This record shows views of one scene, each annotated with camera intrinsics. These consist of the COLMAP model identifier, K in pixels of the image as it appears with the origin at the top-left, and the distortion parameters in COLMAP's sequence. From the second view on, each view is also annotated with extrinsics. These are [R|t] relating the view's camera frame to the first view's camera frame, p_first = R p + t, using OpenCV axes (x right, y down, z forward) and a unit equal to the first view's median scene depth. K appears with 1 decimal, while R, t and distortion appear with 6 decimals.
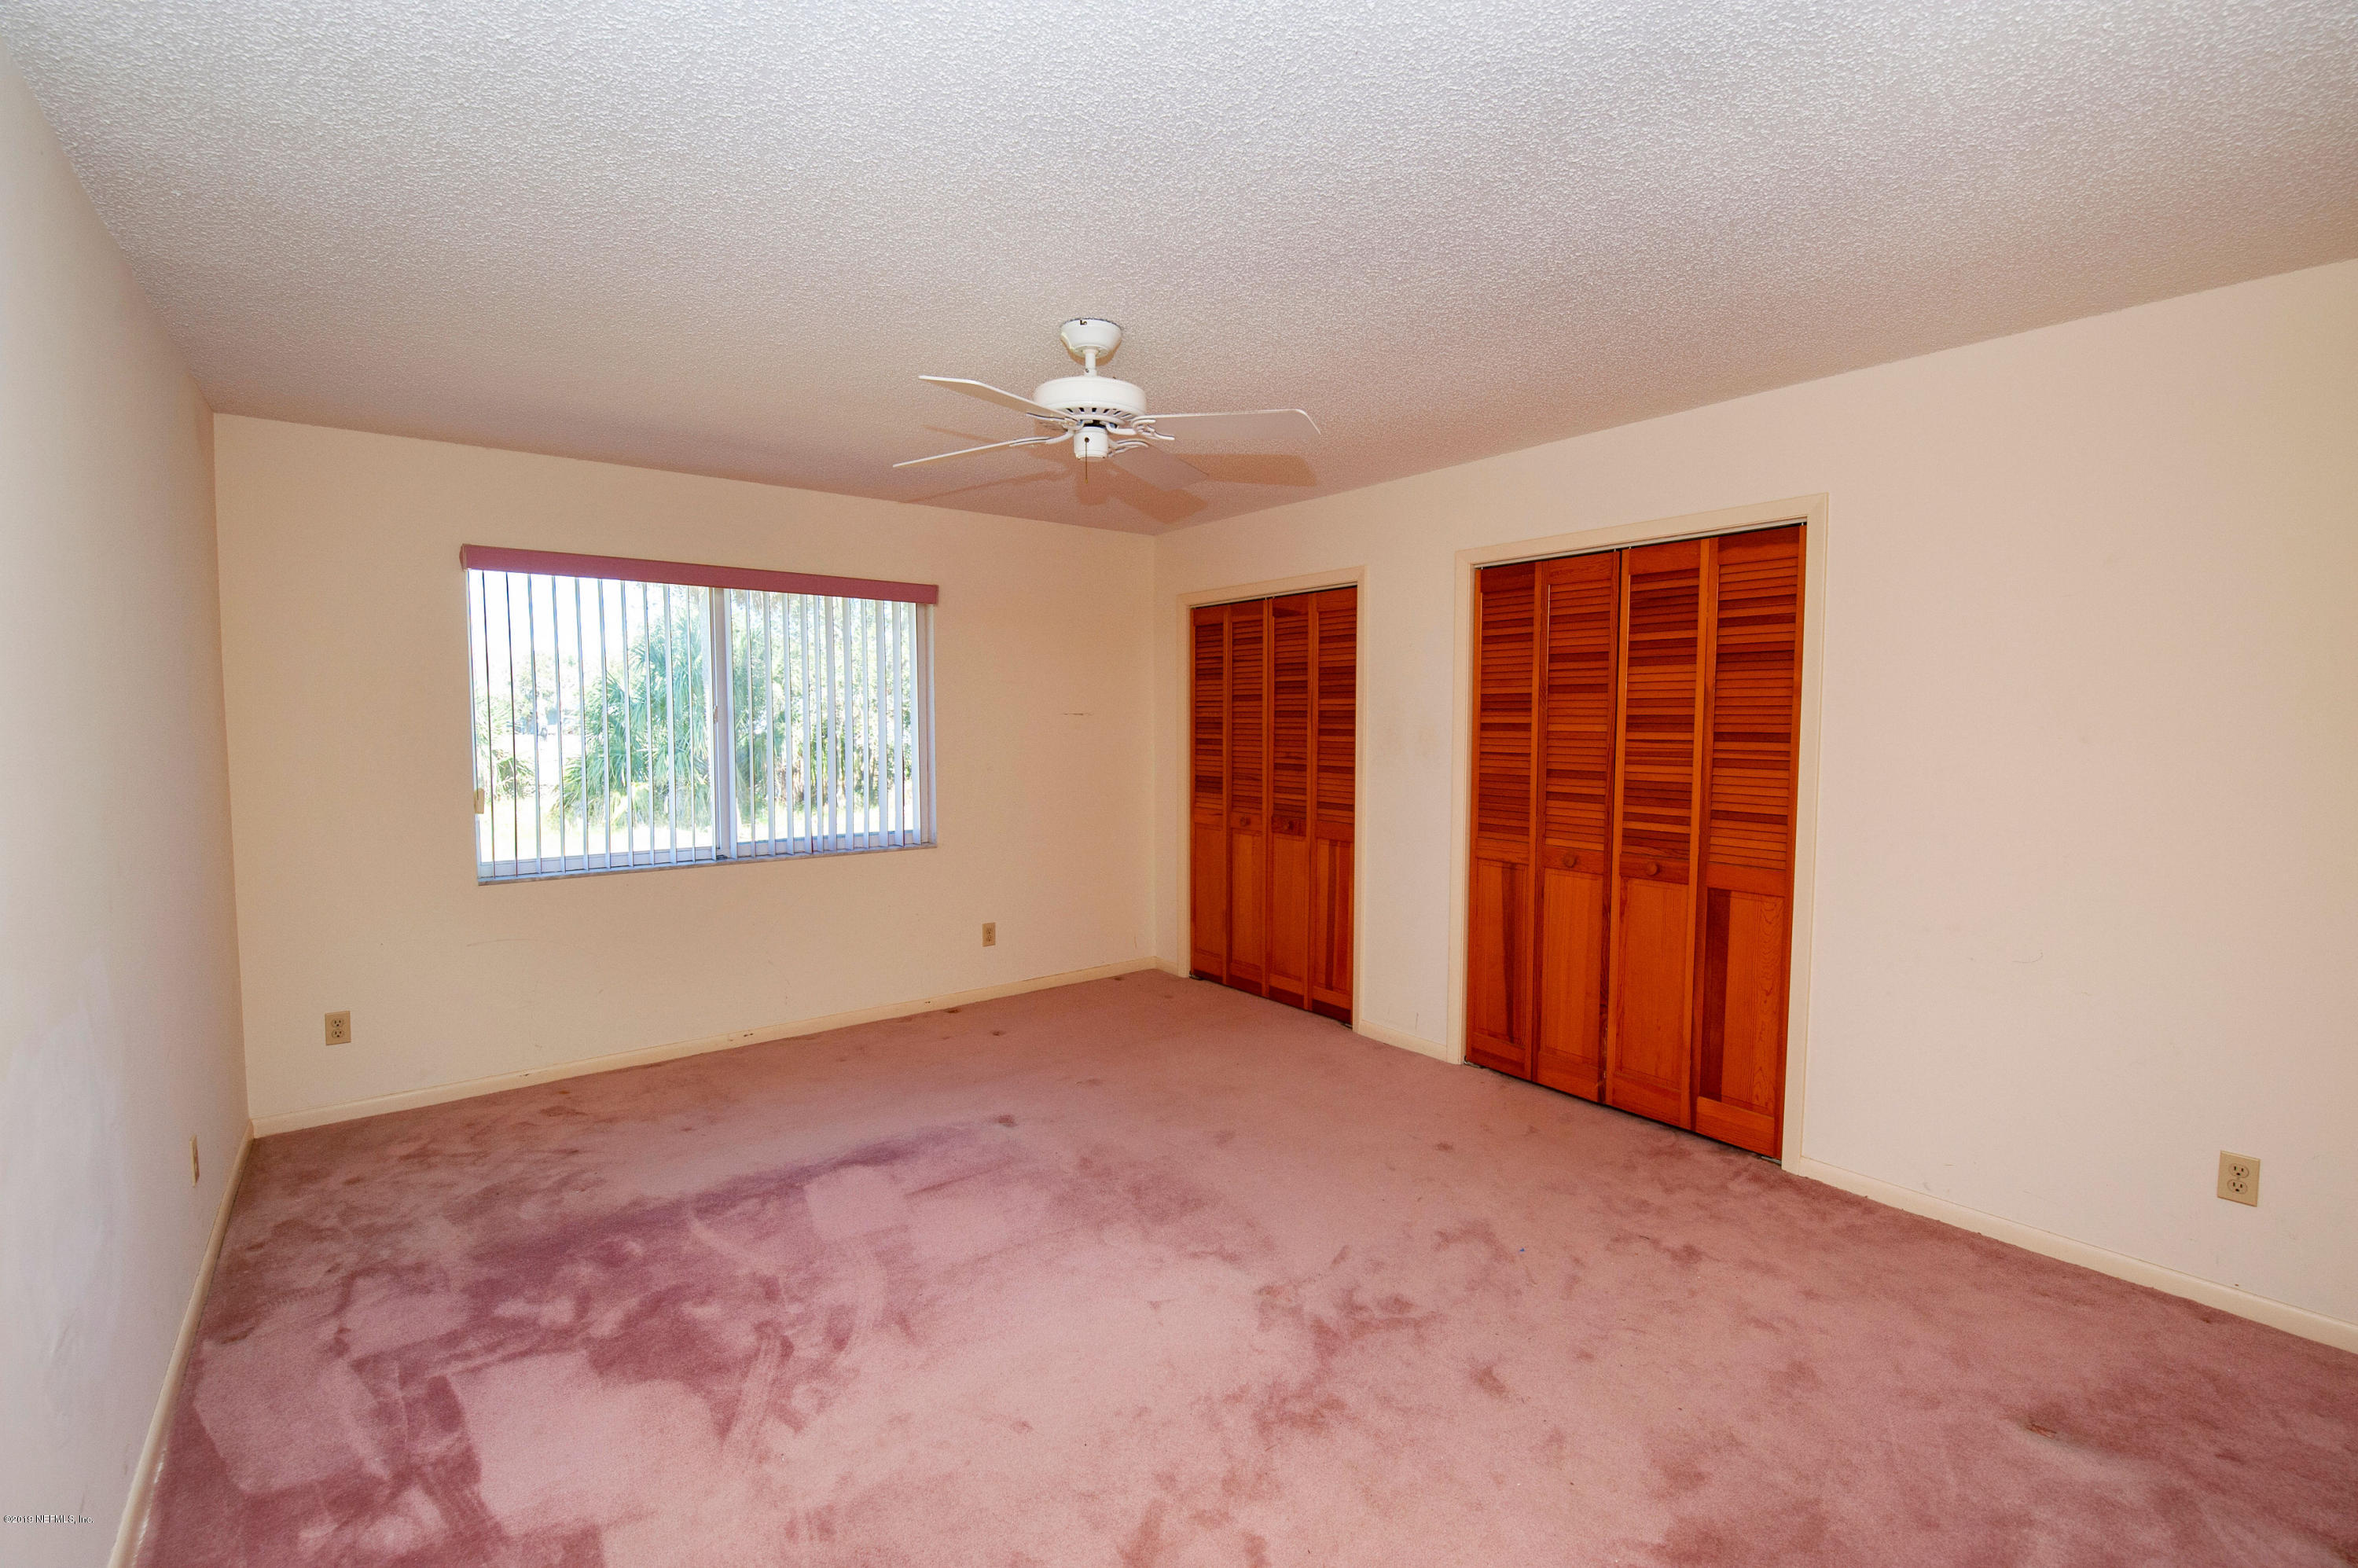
lens RADIAL K [[1009.4, 0, 1177.5], [0, 1009.4, 781.1], [0, 0, 1]] dist [-0.000423, -0.010169]
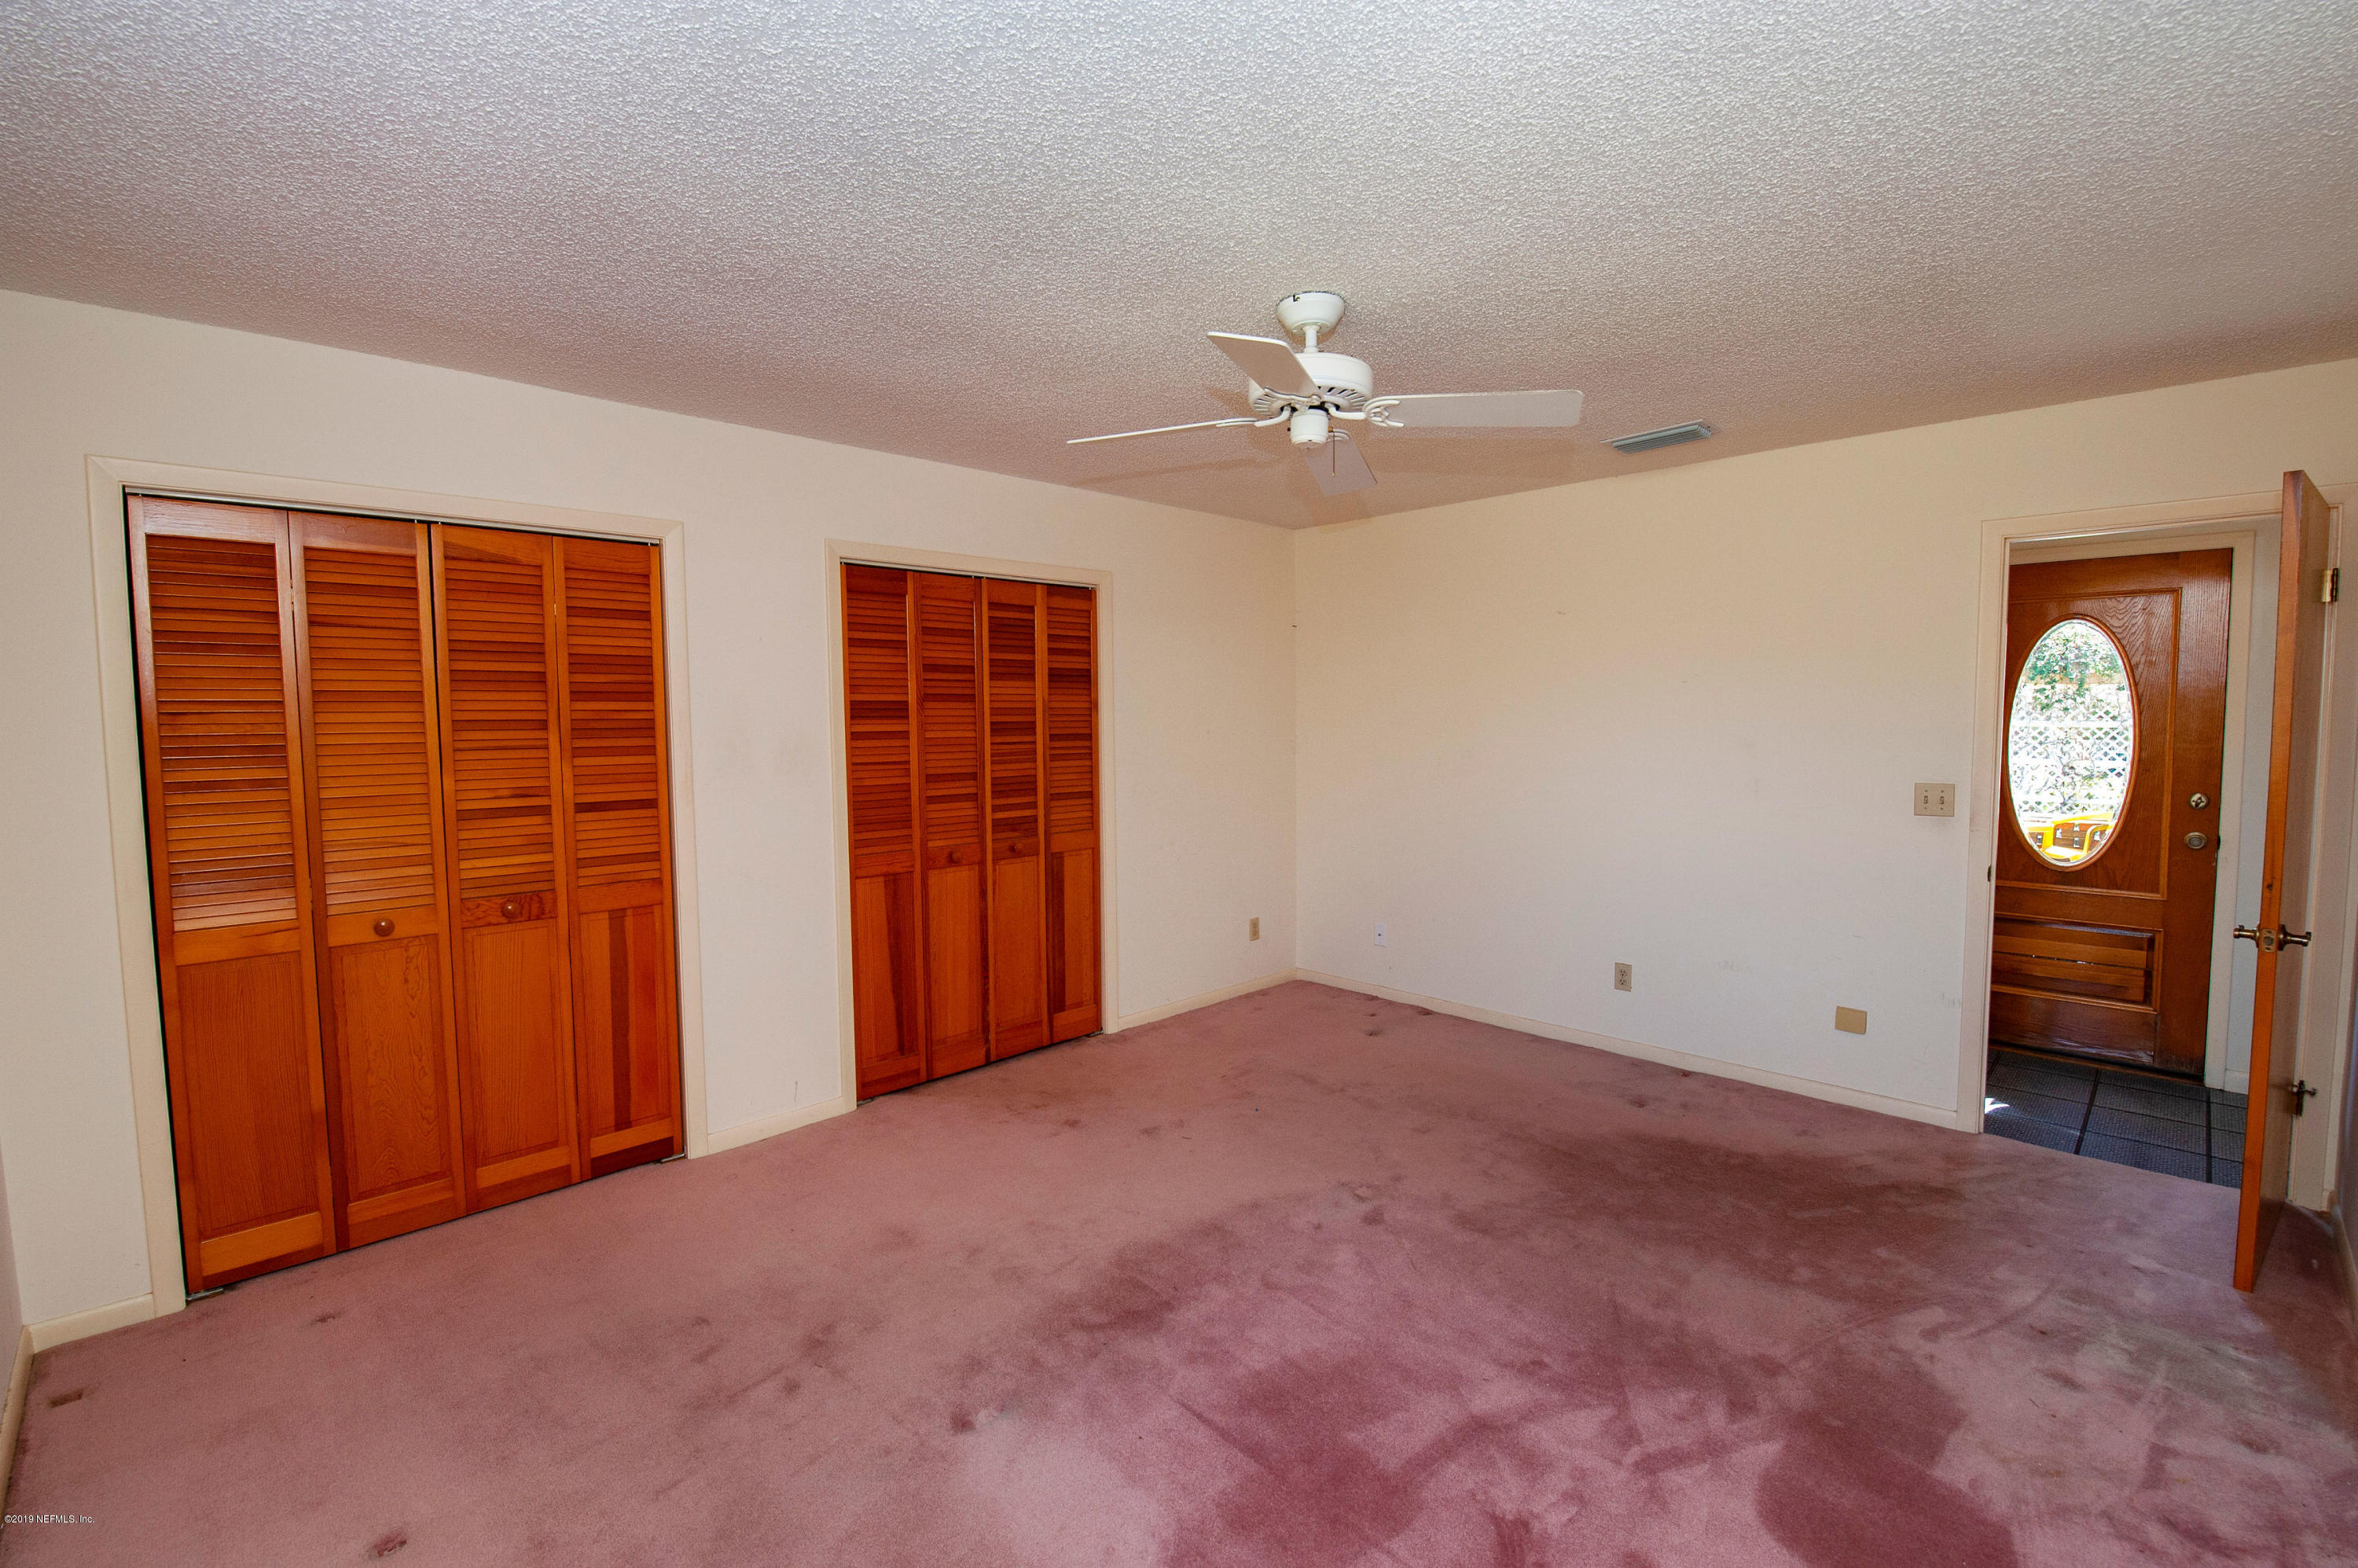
lens RADIAL K [[1009.4, 0, 1177.5], [0, 1009.4, 781.1], [0, 0, 1]] dist [-0.000423, -0.010169]
pose [[-0.110926, -0.066193, 0.991622, -0.723229], [0.068968, 0.994861, 0.074124, -0.067786], [-0.991433, 0.076612, -0.105791, 0.898863]]
